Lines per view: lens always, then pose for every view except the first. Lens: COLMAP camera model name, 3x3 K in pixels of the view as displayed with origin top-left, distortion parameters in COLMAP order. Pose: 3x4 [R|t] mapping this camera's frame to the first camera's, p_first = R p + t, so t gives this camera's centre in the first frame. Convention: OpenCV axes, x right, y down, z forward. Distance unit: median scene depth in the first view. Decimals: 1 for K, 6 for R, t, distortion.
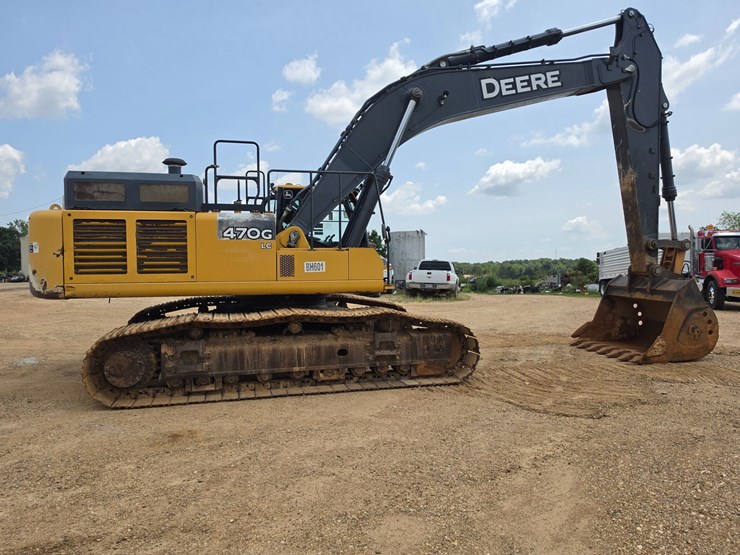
lens RADIAL K [[506.6, 0, 362.6], [0, 506.6, 277.4], [0, 0, 1]] dist [0.100724, -0.150378]
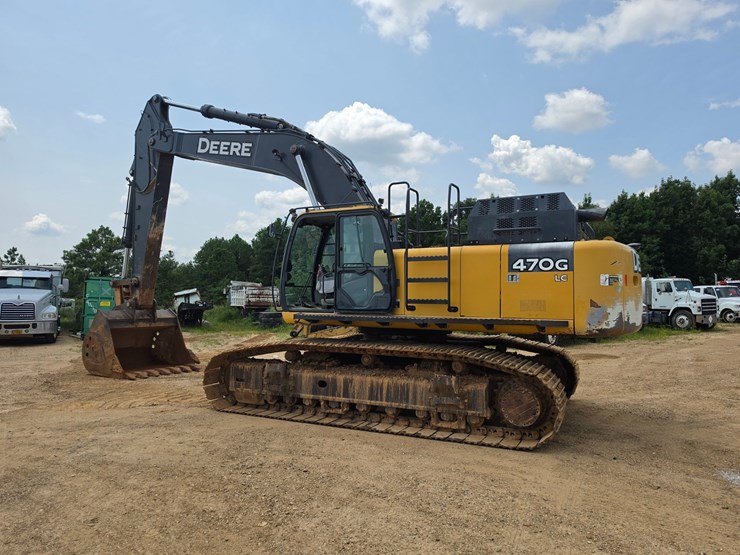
lens RADIAL K [[507.5, 0, 374.2], [0, 507.5, 269.0], [0, 0, 1]] dist [0.079764, -0.095887]
pose [[-0.764094, 0.032452, 0.644288, -0.914985], [0.021626, 0.999461, -0.024694, -0.075603], [-0.644742, -0.004935, -0.764384, 2.176244]]
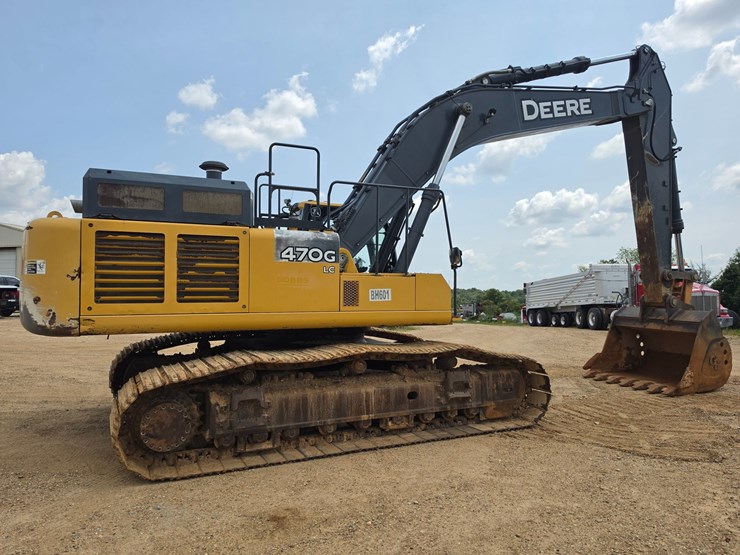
lens RADIAL K [[508.7, 0, 361.8], [0, 508.7, 279.7], [0, 0, 1]] dist [0.092153, -0.130035]
pose [[0.981538, 0.013220, 0.190812, -0.294495], [-0.003529, 0.998691, -0.051037, -0.002821], [-0.191237, 0.049422, 0.980299, 0.163185]]
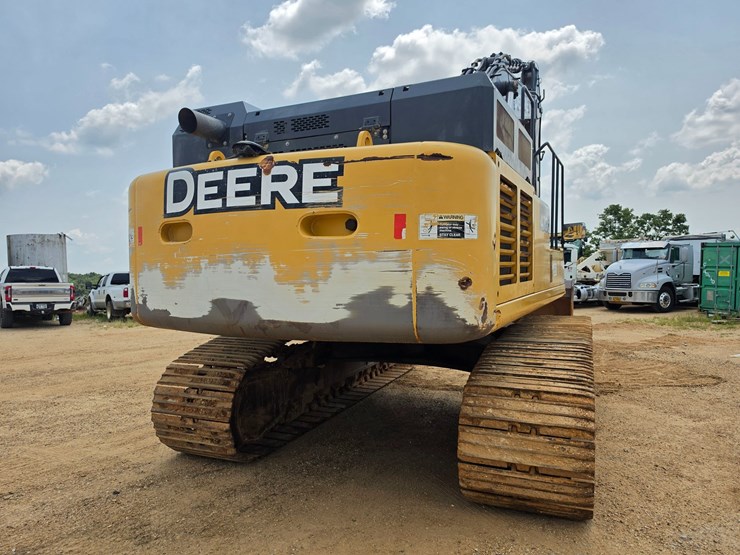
lens RADIAL K [[511.6, 0, 371.2], [0, 511.6, 274.7], [0, 0, 1]] dist [0.103615, -0.145658]
pose [[0.615226, -0.013468, 0.788236, -0.950945], [0.039601, 0.999120, -0.013838, -0.013333], [-0.787356, 0.039728, 0.615218, 0.732361]]
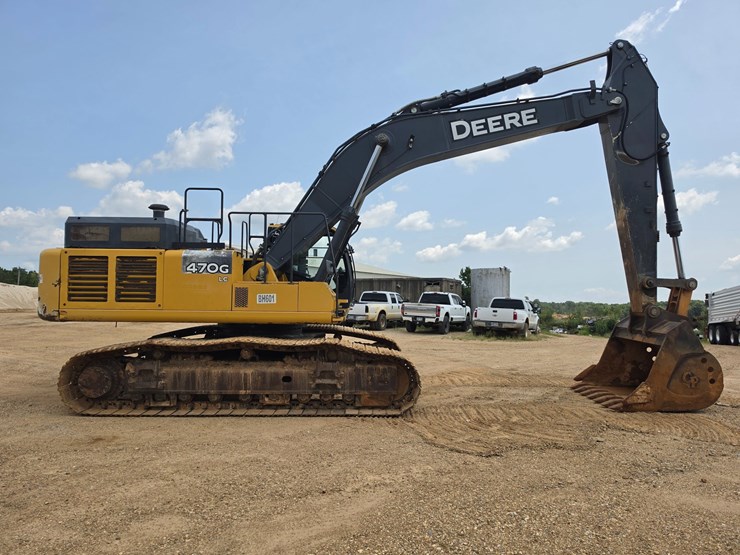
lens RADIAL K [[506.9, 0, 373.4], [0, 506.9, 280.9], [0, 0, 1]] dist [0.091728, -0.136905]
pose [[0.975291, 0.010807, -0.220661, 0.378647], [-0.025340, 0.997683, -0.063137, 0.004293], [0.219468, 0.067168, 0.973305, -0.021317]]
